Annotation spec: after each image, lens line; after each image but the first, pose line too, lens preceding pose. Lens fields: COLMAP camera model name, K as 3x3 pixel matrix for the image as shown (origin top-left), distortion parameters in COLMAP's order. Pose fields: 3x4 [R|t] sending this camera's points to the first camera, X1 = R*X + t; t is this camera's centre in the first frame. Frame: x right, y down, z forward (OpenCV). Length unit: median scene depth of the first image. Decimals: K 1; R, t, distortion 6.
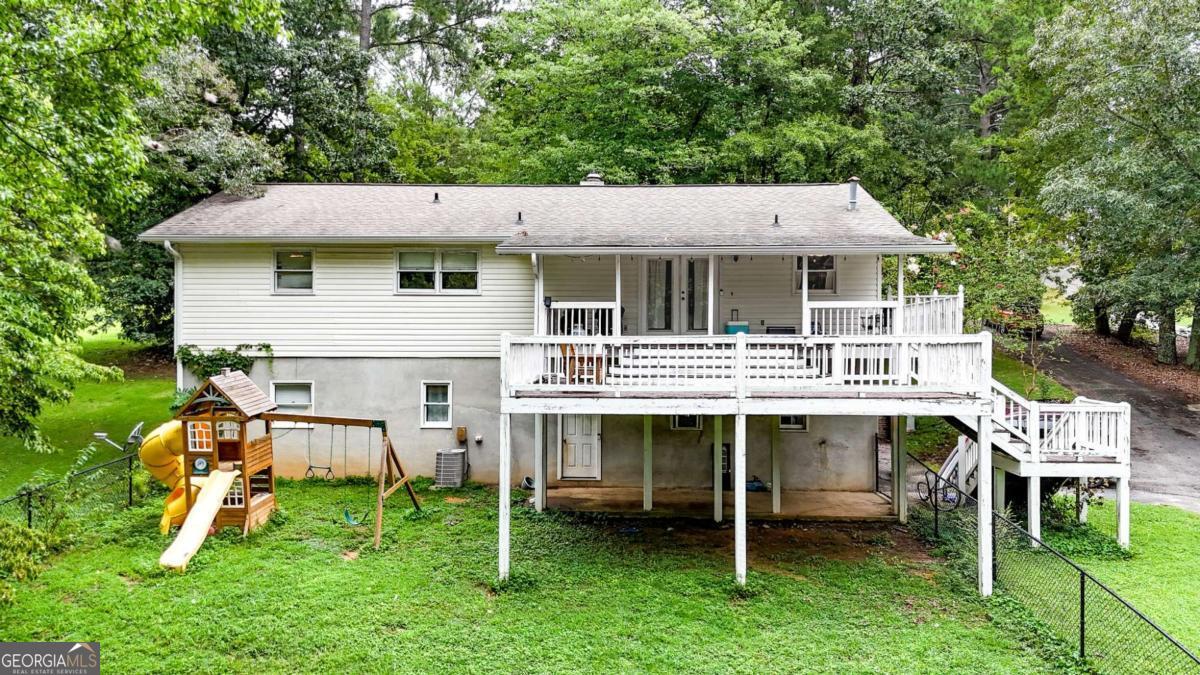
lens RADIAL K [[880.6, 0, 598.0], [0, 880.6, 334.0], [0, 0, 1]] dist [0.087048, -0.103895]
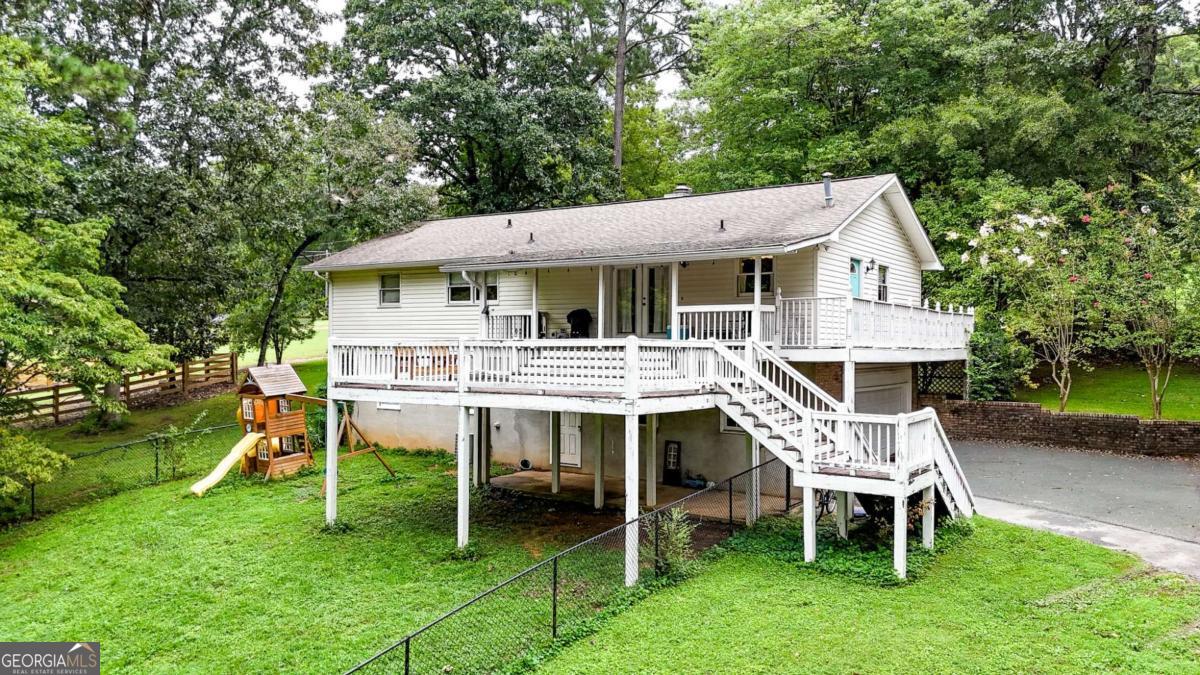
lens RADIAL K [[880.6, 0, 598.0], [0, 880.6, 334.0], [0, 0, 1]] dist [0.087048, -0.103895]
pose [[0.843059, -0.003100, -0.537812, 0.565627], [0.002416, 0.999995, -0.001976, -0.001575], [0.537815, 0.000366, 0.843063, 0.059553]]
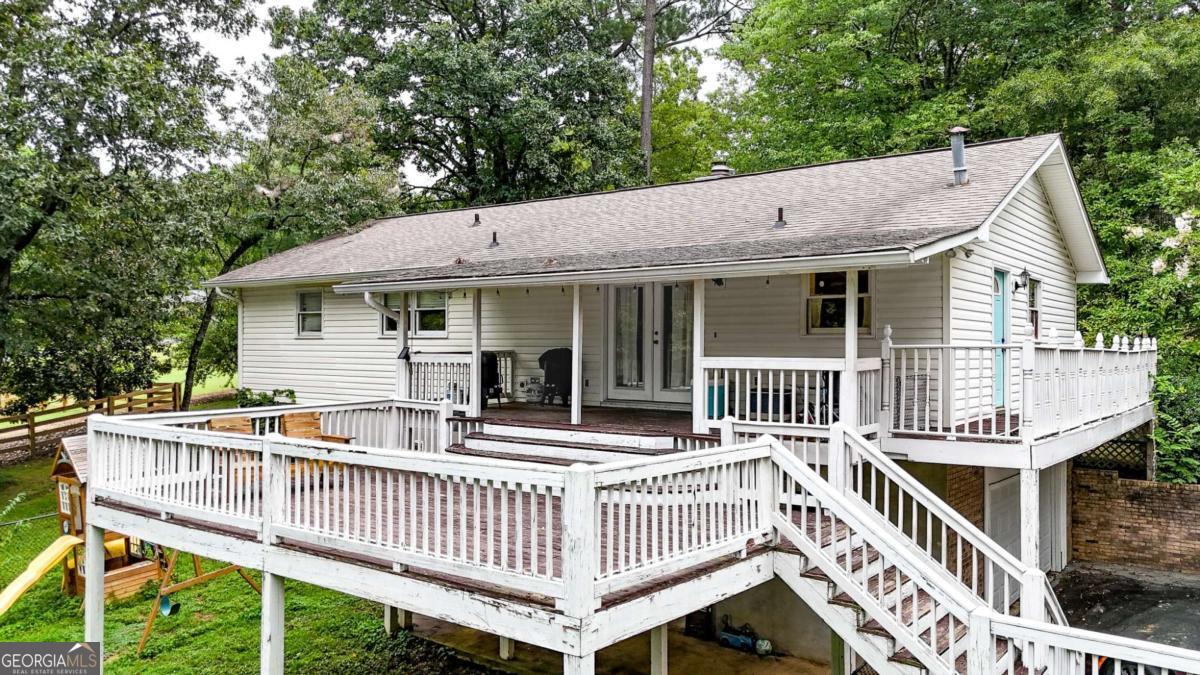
lens RADIAL K [[880.6, 0, 598.0], [0, 880.6, 334.0], [0, 0, 1]] dist [0.087048, -0.103895]
pose [[0.812934, -0.006224, -0.582322, 0.413349], [0.003512, 0.999977, -0.005785, -0.038714], [0.582345, 0.002658, 0.812937, 0.378871]]
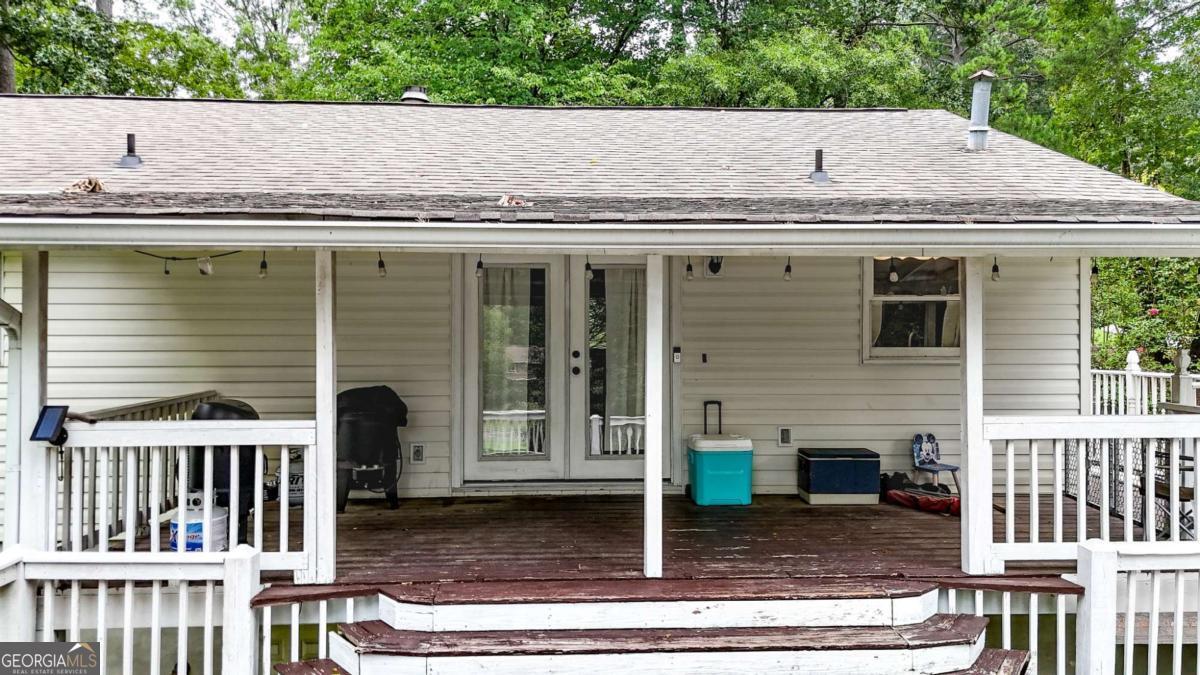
lens RADIAL K [[880.6, 0, 598.0], [0, 880.6, 334.0], [0, 0, 1]] dist [0.087048, -0.103895]
pose [[0.996682, -0.001968, 0.081370, 0.068687], [0.001824, 0.999997, 0.001845, -0.051102], [-0.081373, -0.001690, 0.996682, 0.566741]]
